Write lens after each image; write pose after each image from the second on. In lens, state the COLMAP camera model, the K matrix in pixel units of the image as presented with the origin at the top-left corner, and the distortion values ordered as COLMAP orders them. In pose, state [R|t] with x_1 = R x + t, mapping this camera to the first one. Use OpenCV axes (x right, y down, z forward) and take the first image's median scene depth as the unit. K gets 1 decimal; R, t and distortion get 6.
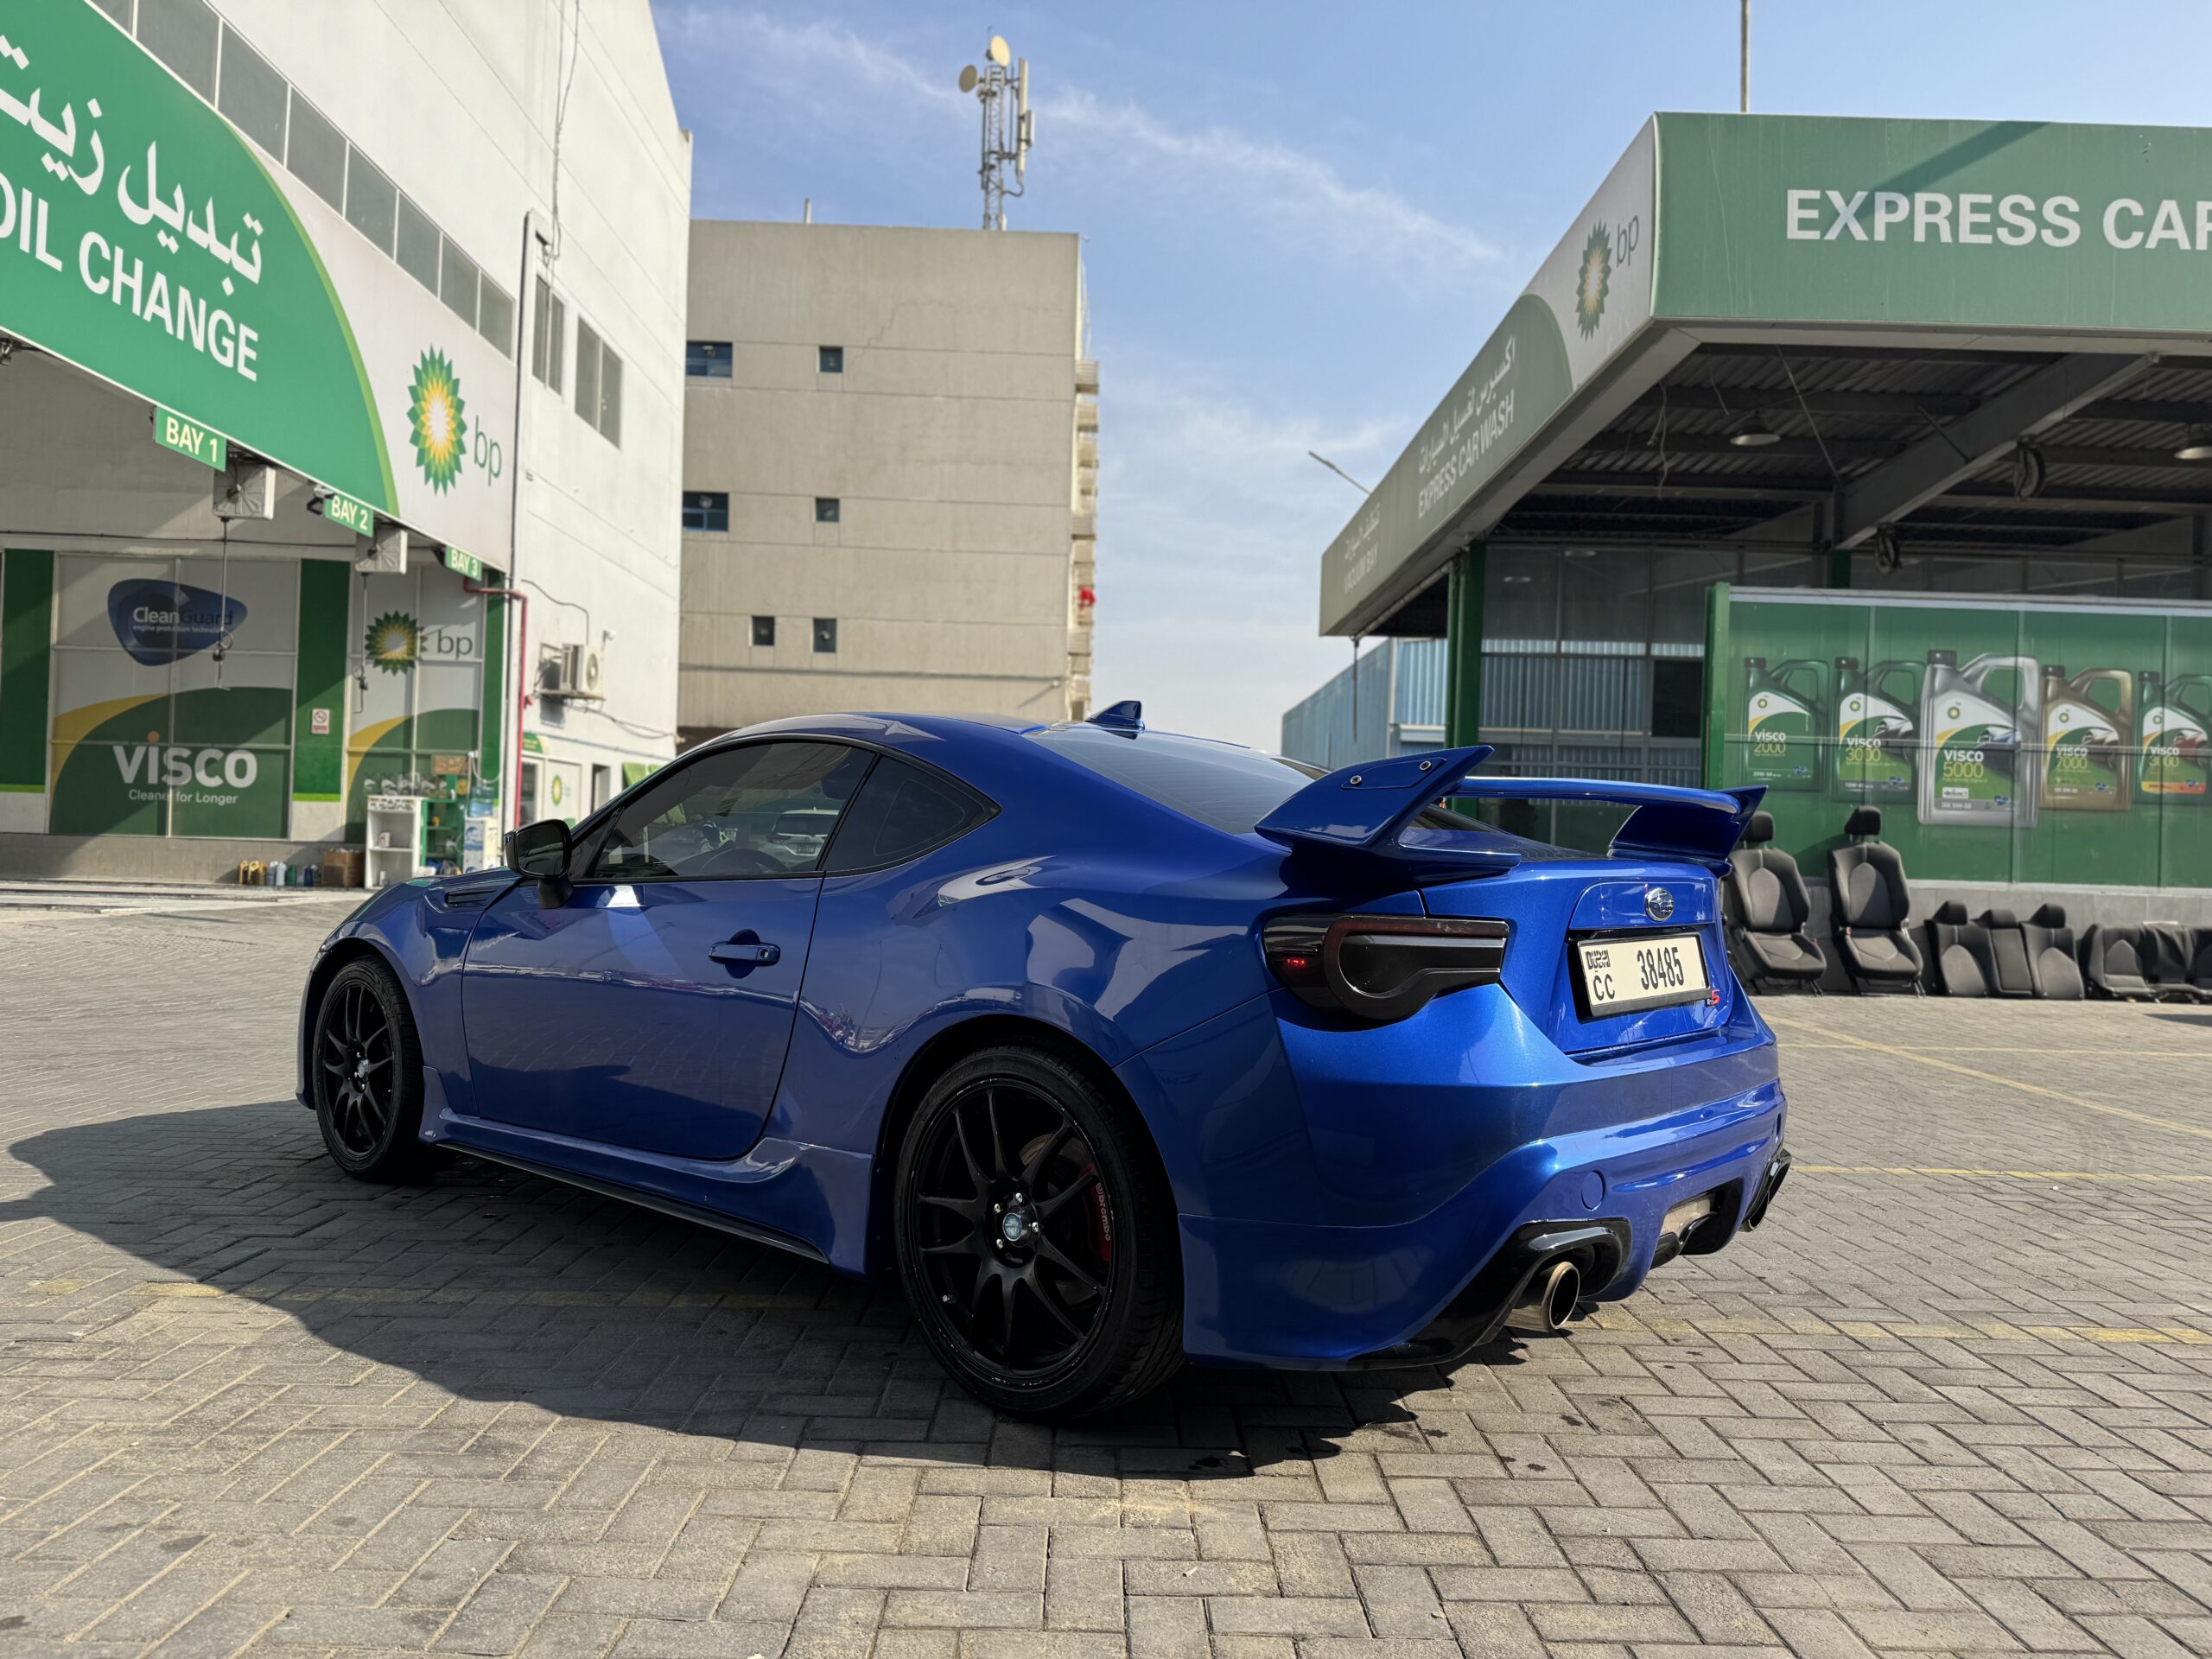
lens RADIAL K [[1564.9, 0, 1106.0], [0, 1564.9, 829.5], [0, 0, 1]] dist [0.003555, -0.007214]
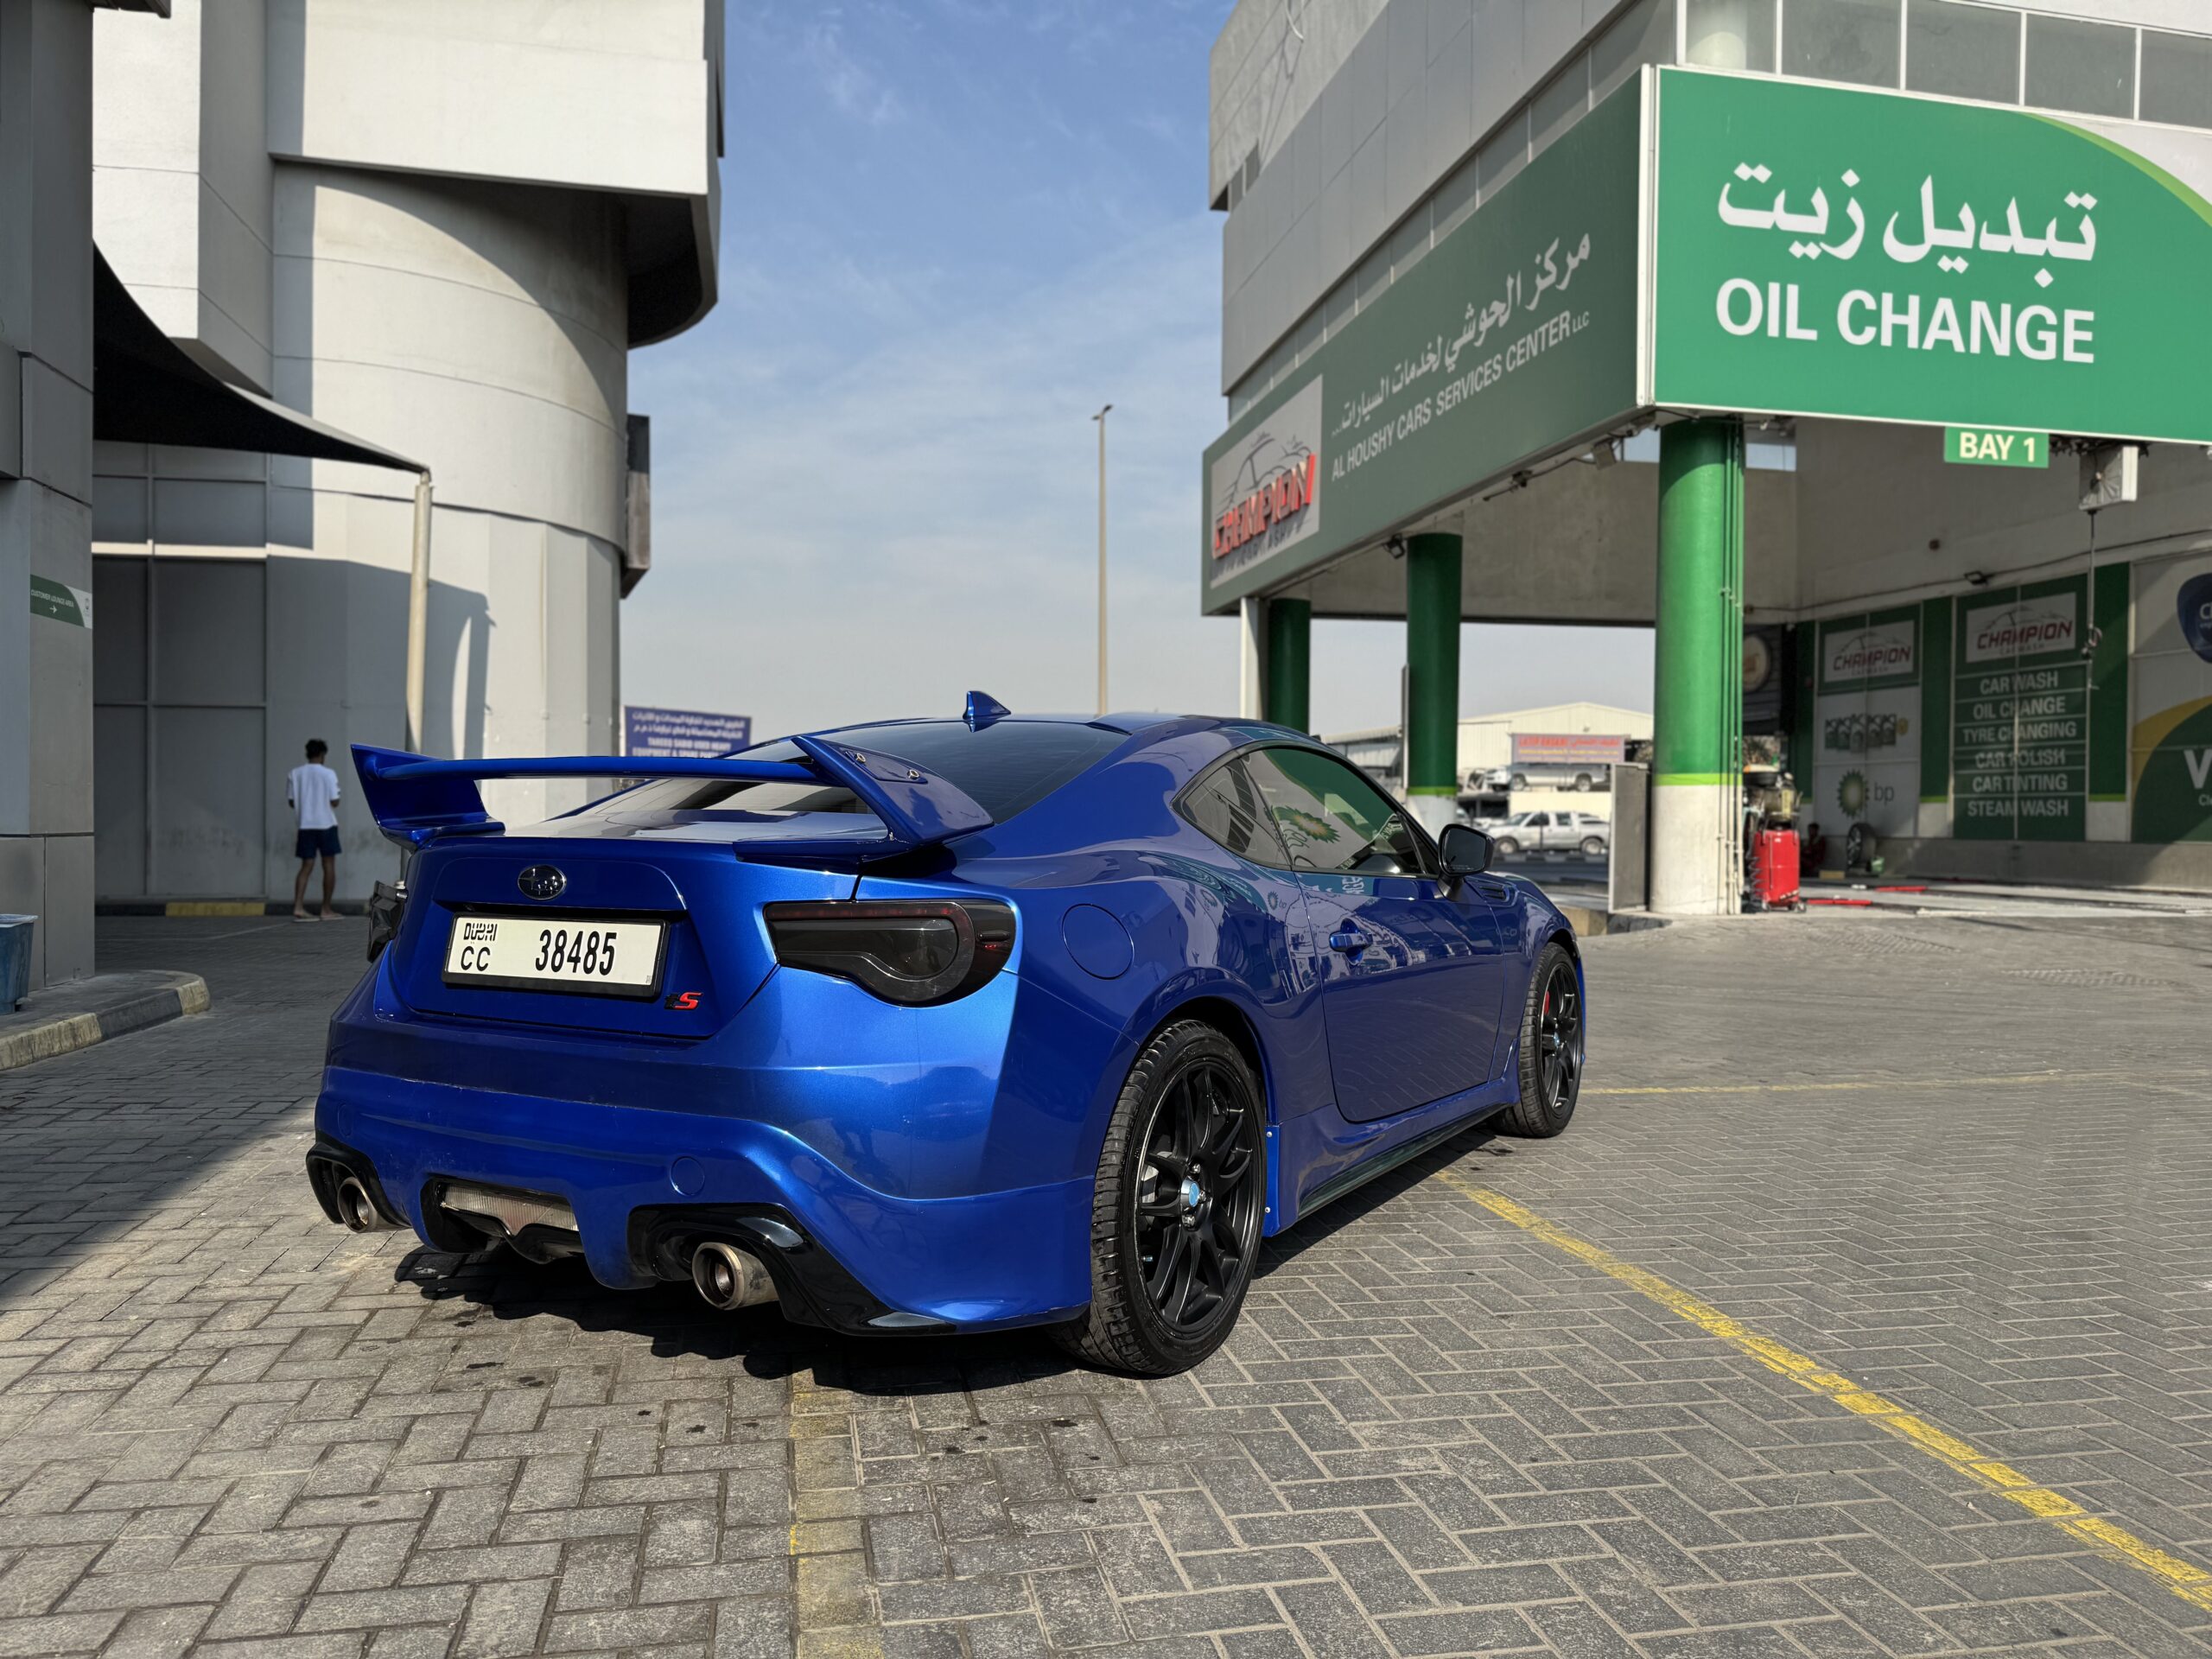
lens RADIAL K [[1563.5, 0, 1106.0], [0, 1563.5, 829.5], [0, 0, 1]] dist [0.004840, -0.008062]
pose [[0.196071, -0.017870, -0.980427, 0.298514], [0.009688, 0.999820, -0.016286, 0.007644], [0.980542, -0.006305, 0.196209, 0.253312]]
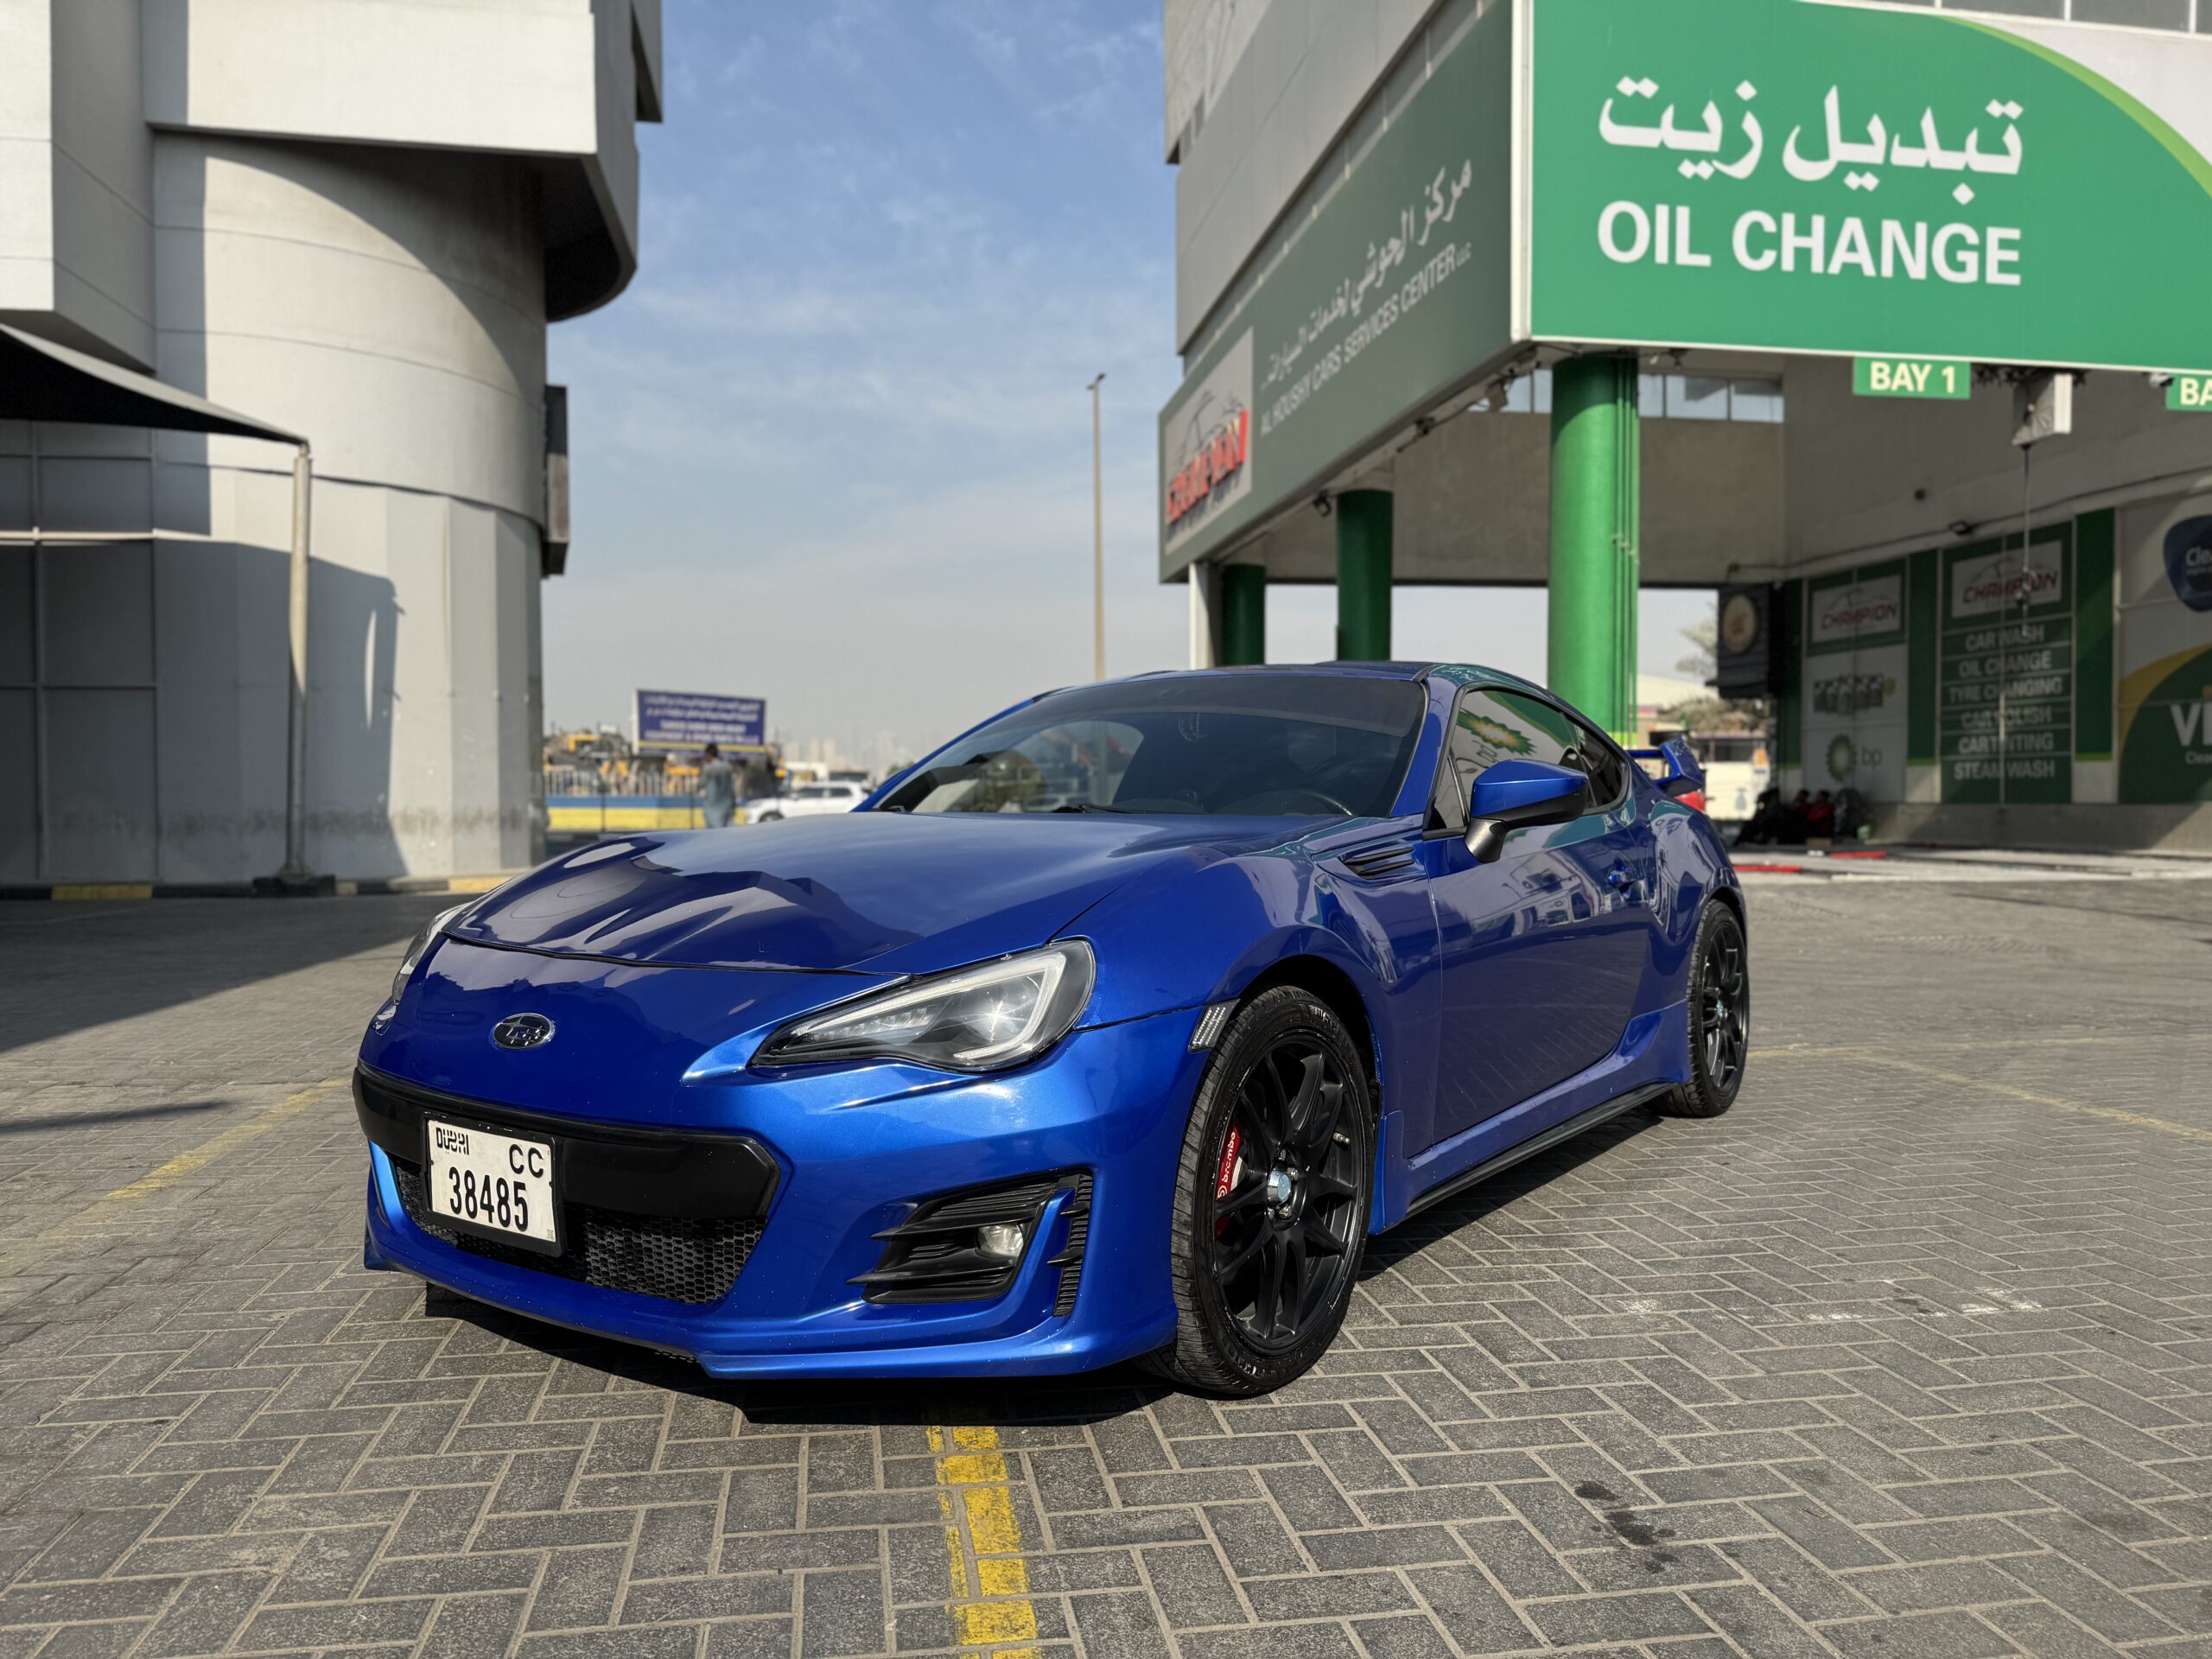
lens RADIAL K [[1564.9, 0, 1106.0], [0, 1564.9, 829.5], [0, 0, 1]] dist [0.003555, -0.007214]
pose [[0.158151, -0.007889, -0.987384, 0.275394], [0.020804, 0.999773, -0.004656, 0.016504], [0.987196, -0.019805, 0.158279, 0.389705]]
